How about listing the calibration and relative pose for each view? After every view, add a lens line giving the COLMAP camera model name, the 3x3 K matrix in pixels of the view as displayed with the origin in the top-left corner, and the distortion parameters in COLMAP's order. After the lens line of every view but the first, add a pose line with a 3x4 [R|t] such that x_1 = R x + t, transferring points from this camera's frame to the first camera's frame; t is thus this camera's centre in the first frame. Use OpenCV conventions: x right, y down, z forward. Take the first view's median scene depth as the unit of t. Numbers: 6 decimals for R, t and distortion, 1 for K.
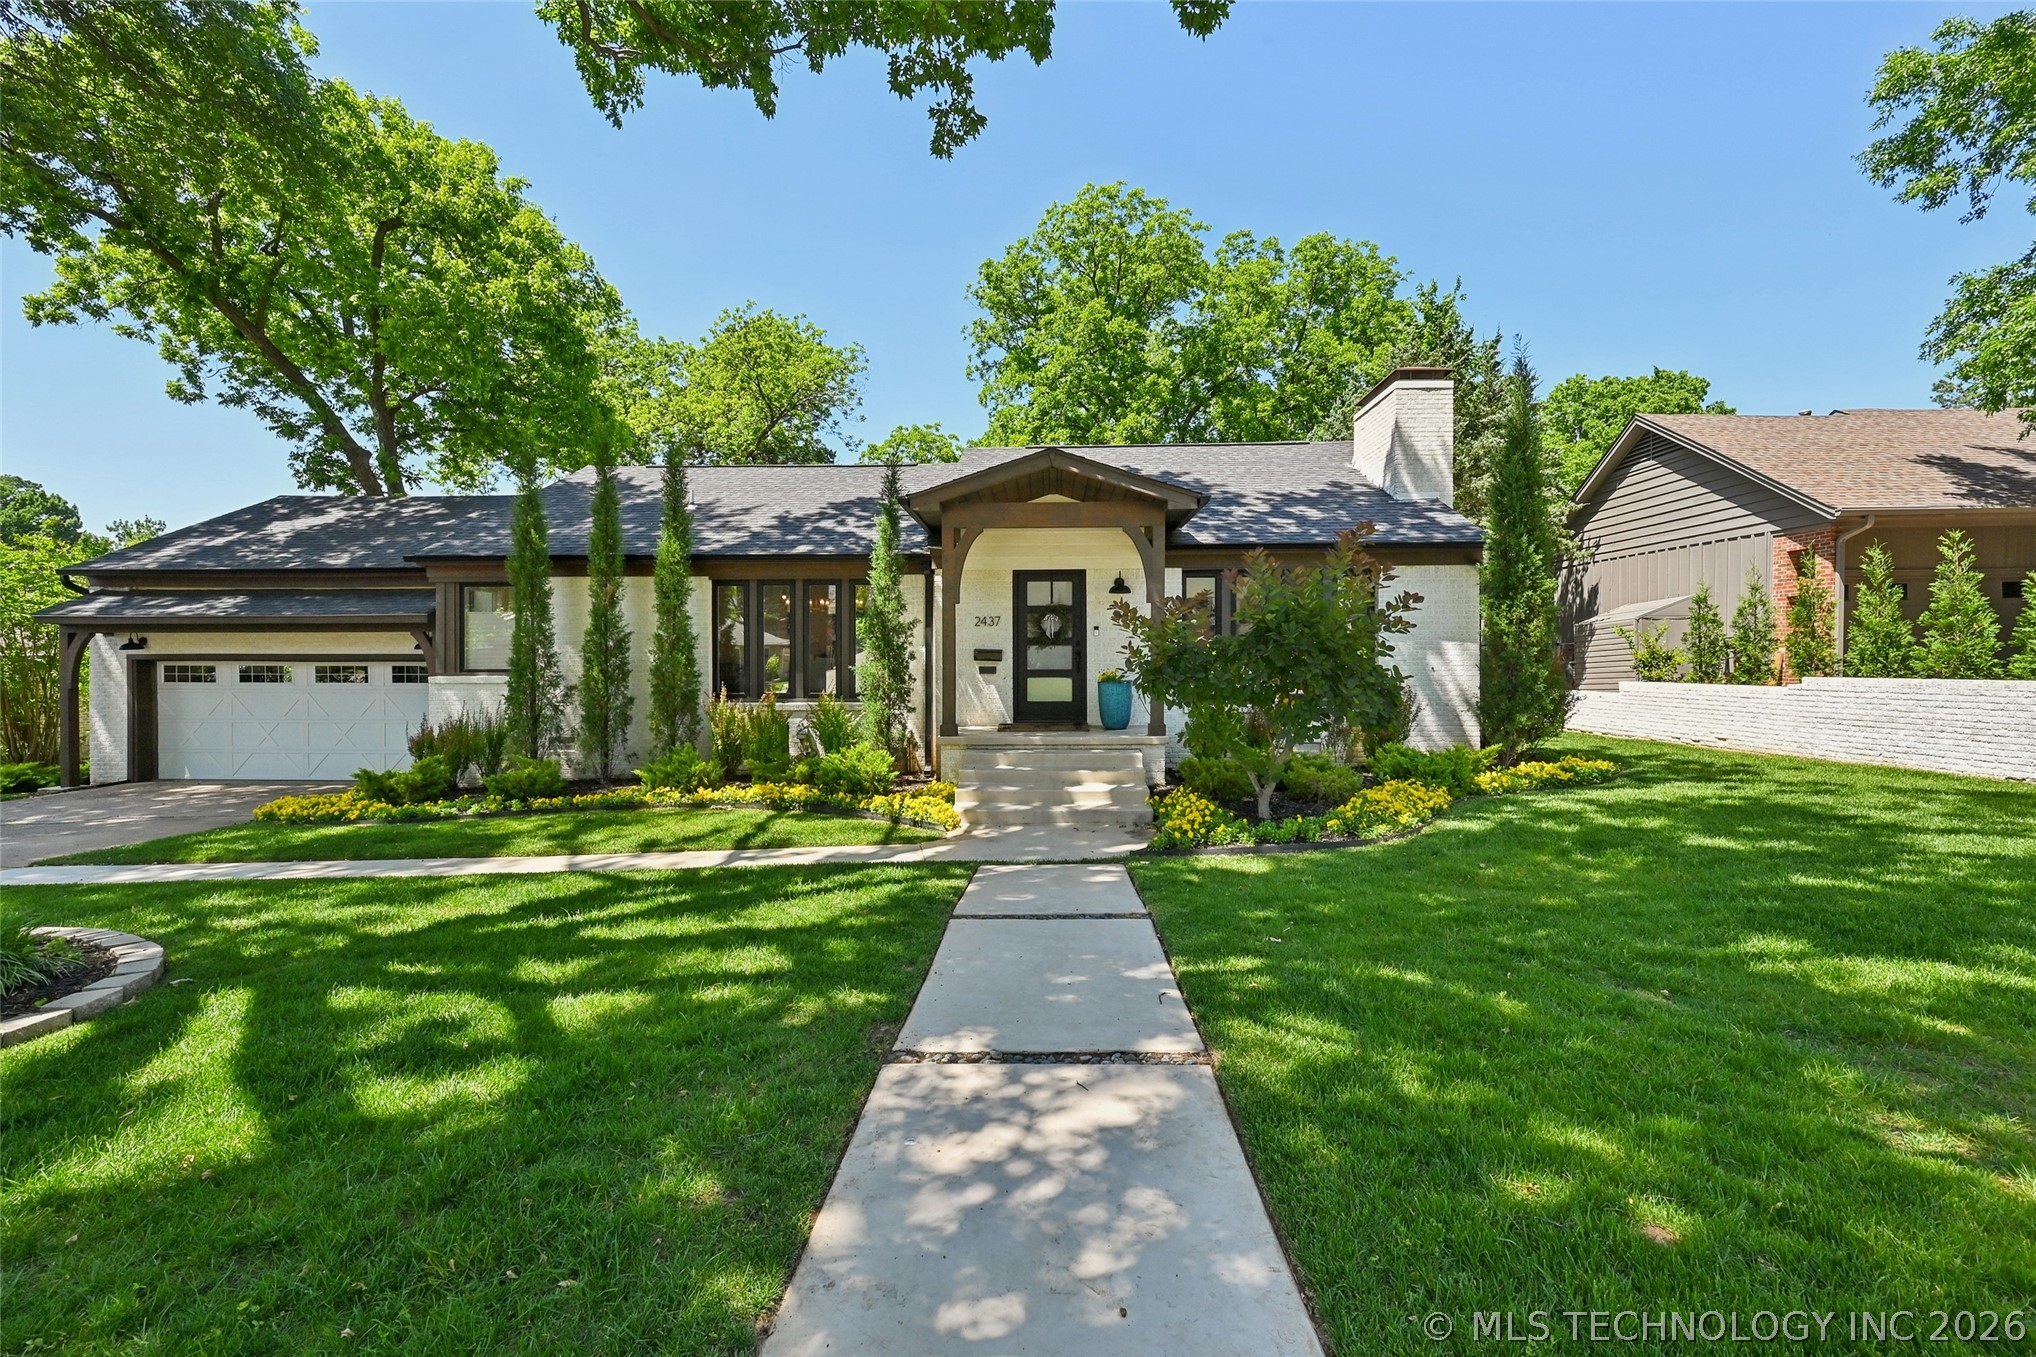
lens RADIAL K [[833.8, 0, 1022.3], [0, 833.8, 658.3], [0, 0, 1]] dist [0.001659, 0.000153]
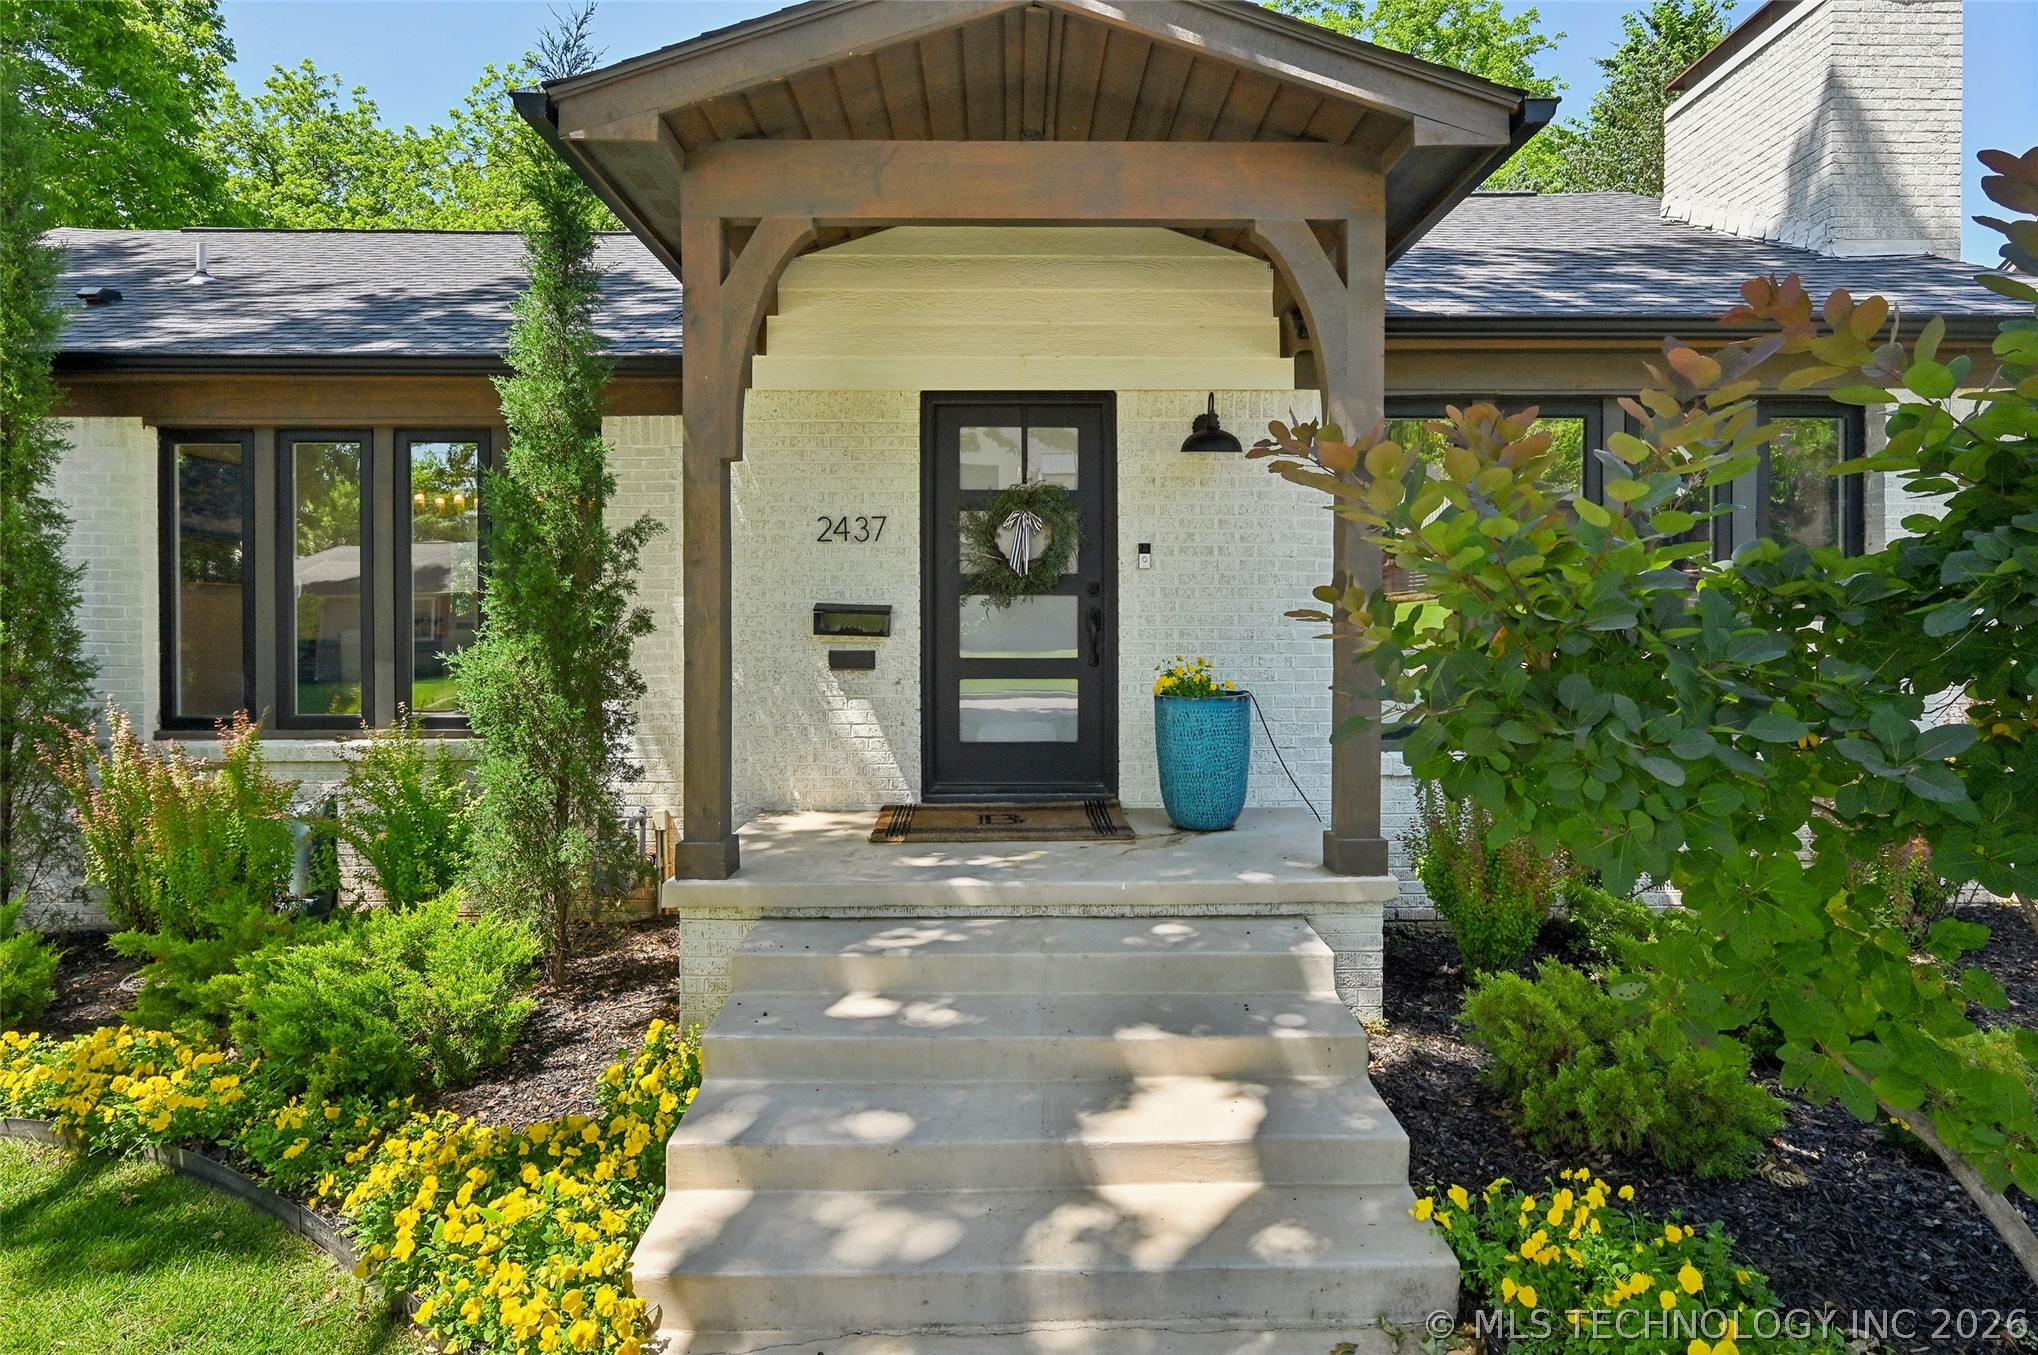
lens RADIAL K [[1072.9, 0, 1021.6], [0, 1072.9, 620.3], [0, 0, 1]] dist [-0.002111, -0.000264]
pose [[0.998821, 0.001642, 0.048514, 0.008985], [-0.001565, 0.999997, -0.001632, -0.002754], [-0.048516, 0.001554, 0.998821, 0.440650]]
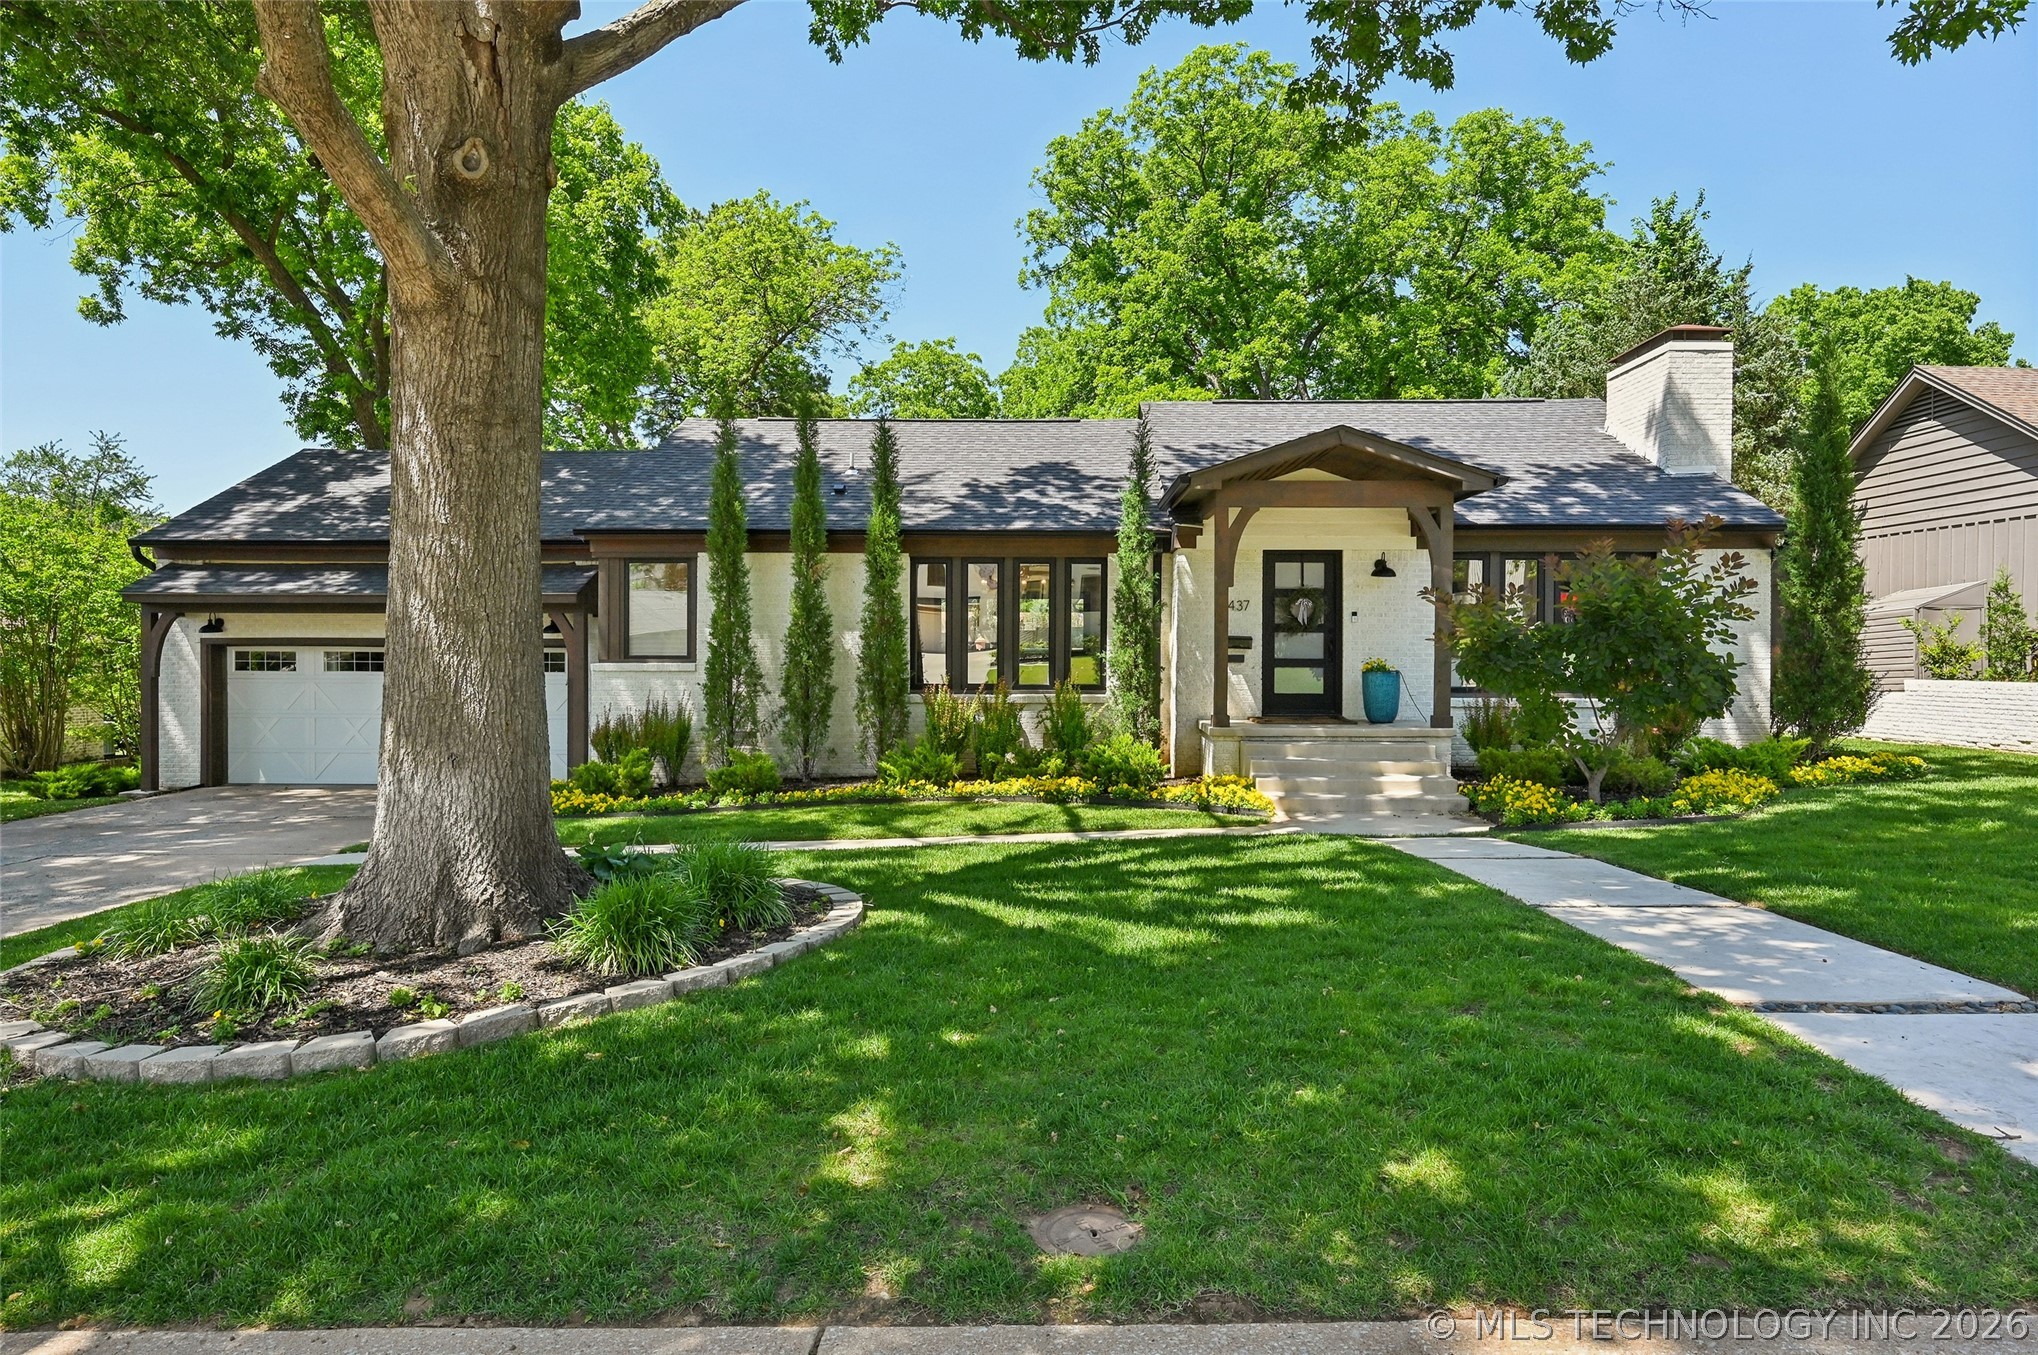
lens RADIAL K [[1185.4, 0, 1016.6], [0, 1185.4, 655.5], [0, 0, 1]] dist [0.004088, -0.000435]
pose [[0.999852, 0.005715, 0.016233, -0.254404], [-0.005659, 0.999978, -0.003463, 0.013538], [-0.016252, 0.003370, 0.999862, -0.245803]]
